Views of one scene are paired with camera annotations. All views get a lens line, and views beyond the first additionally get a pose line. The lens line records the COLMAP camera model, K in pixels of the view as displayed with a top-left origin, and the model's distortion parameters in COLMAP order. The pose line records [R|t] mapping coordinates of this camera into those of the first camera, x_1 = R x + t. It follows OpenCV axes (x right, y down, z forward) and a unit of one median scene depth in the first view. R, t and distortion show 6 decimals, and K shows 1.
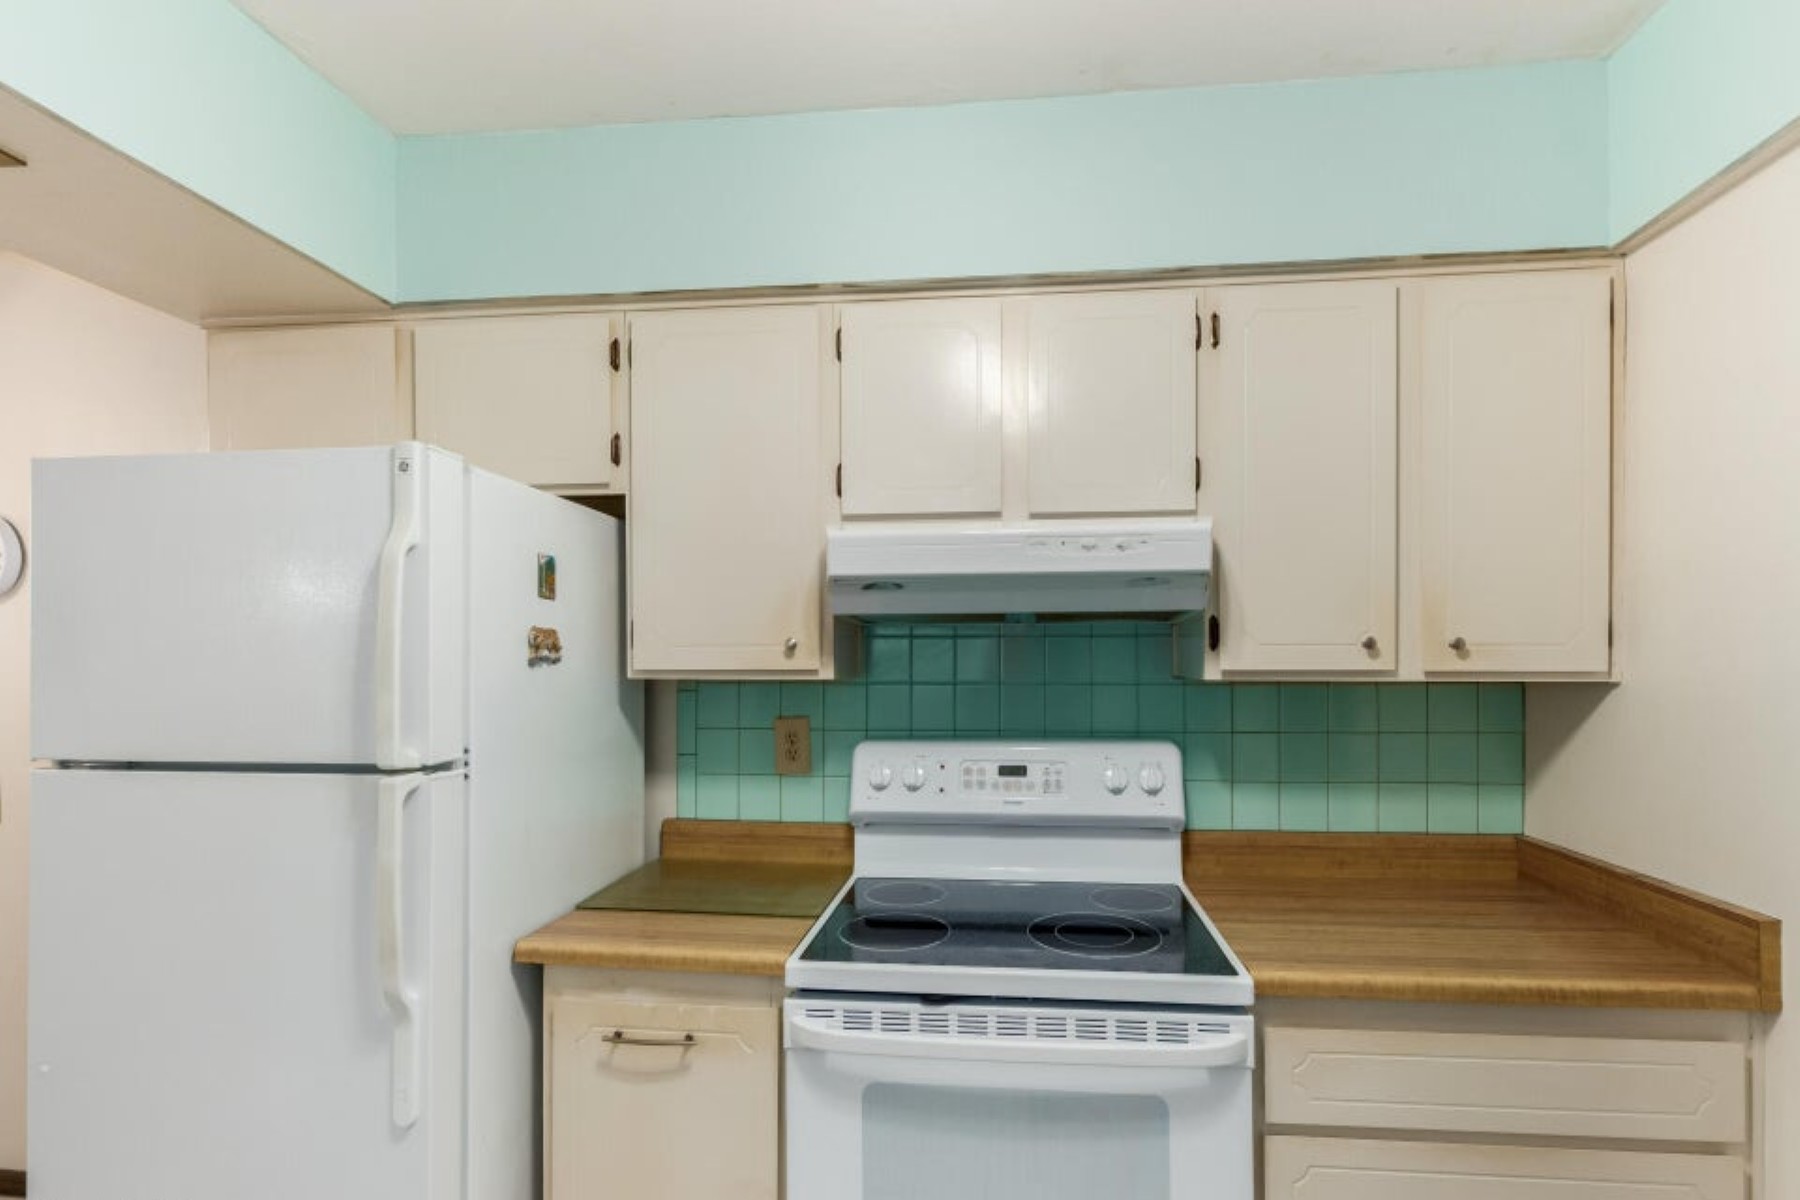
lens RADIAL K [[847.2, 0, 897.2], [0, 847.2, 657.6], [0, 0, 1]] dist [0.002439, 0.001065]
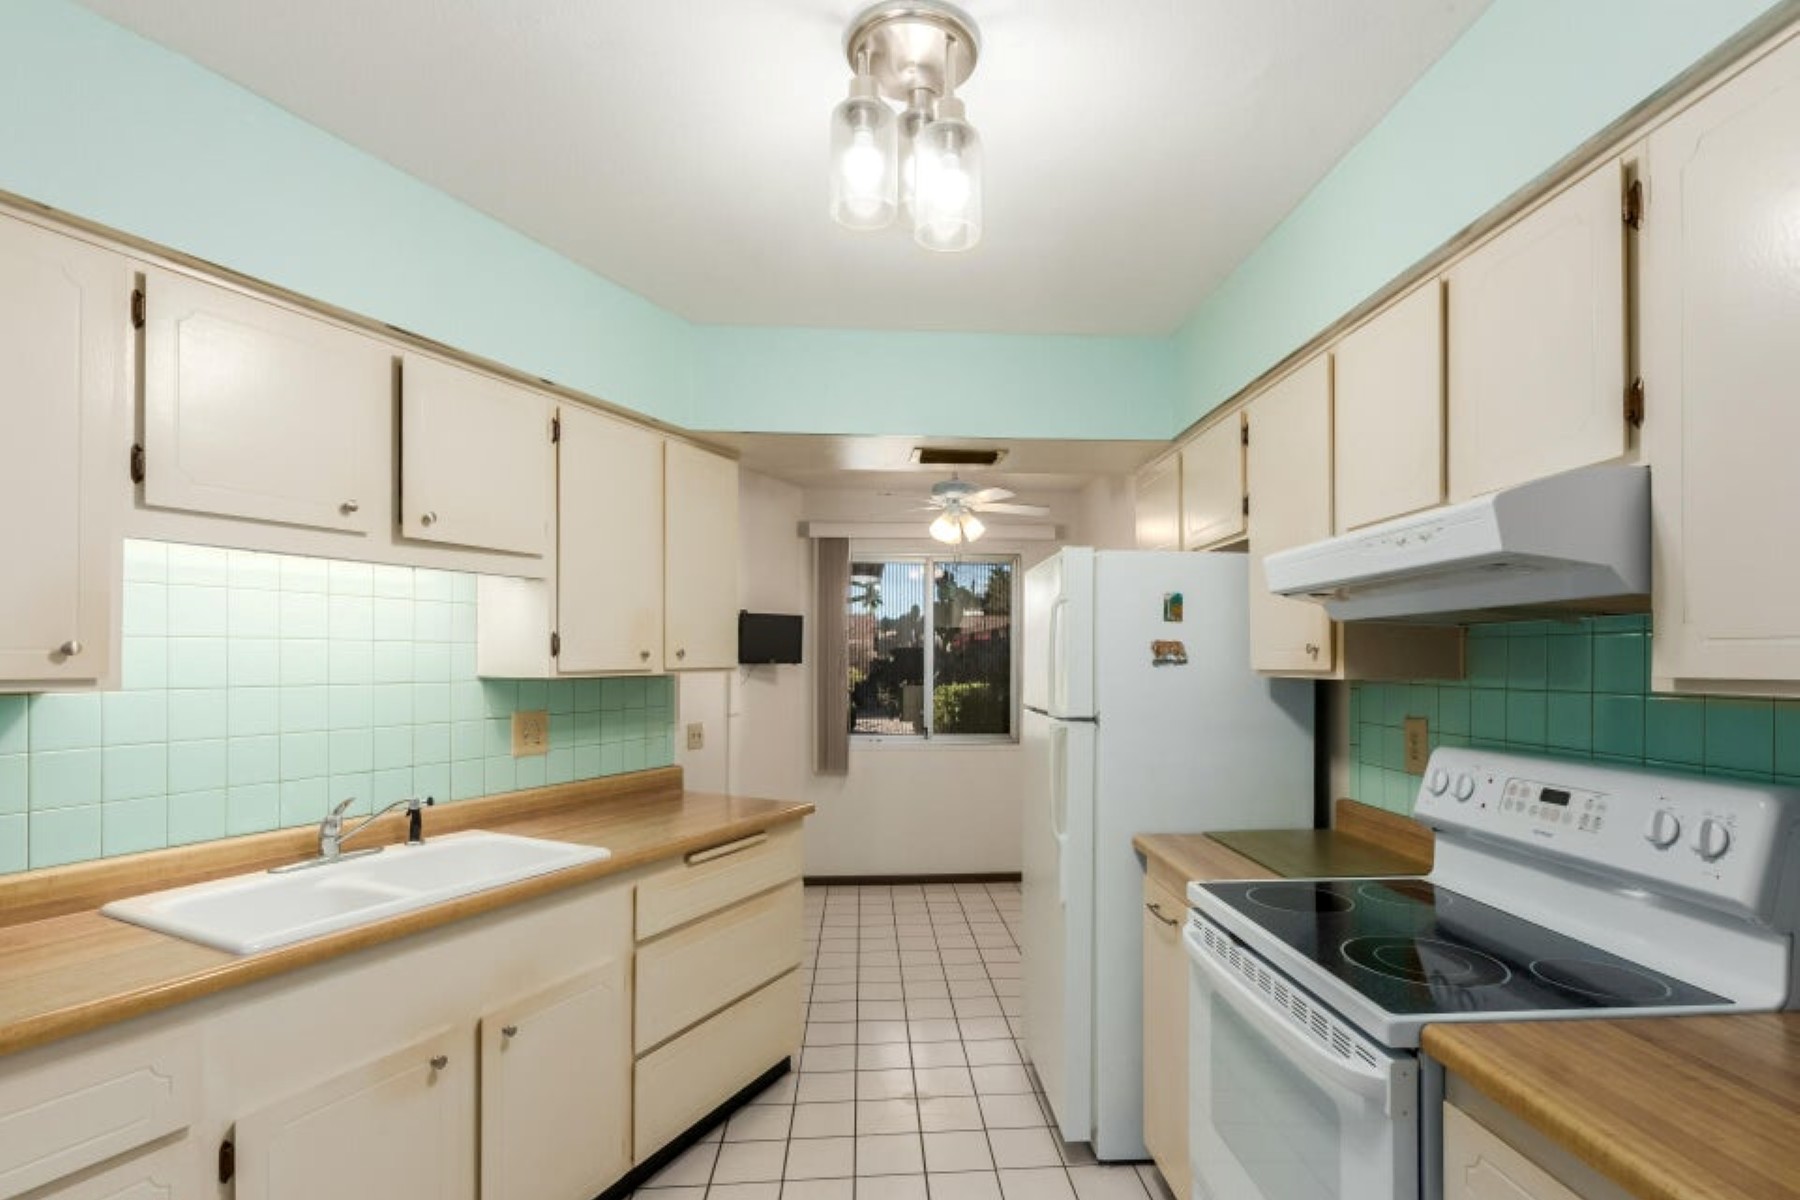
lens RADIAL K [[847.2, 0, 897.2], [0, 847.2, 657.6], [0, 0, 1]] dist [0.002439, 0.001065]
pose [[0.138680, -0.003944, -0.990329, 0.939848], [-0.000403, 0.999992, -0.004039, 0.001755], [0.990337, 0.000959, 0.138677, 0.271399]]
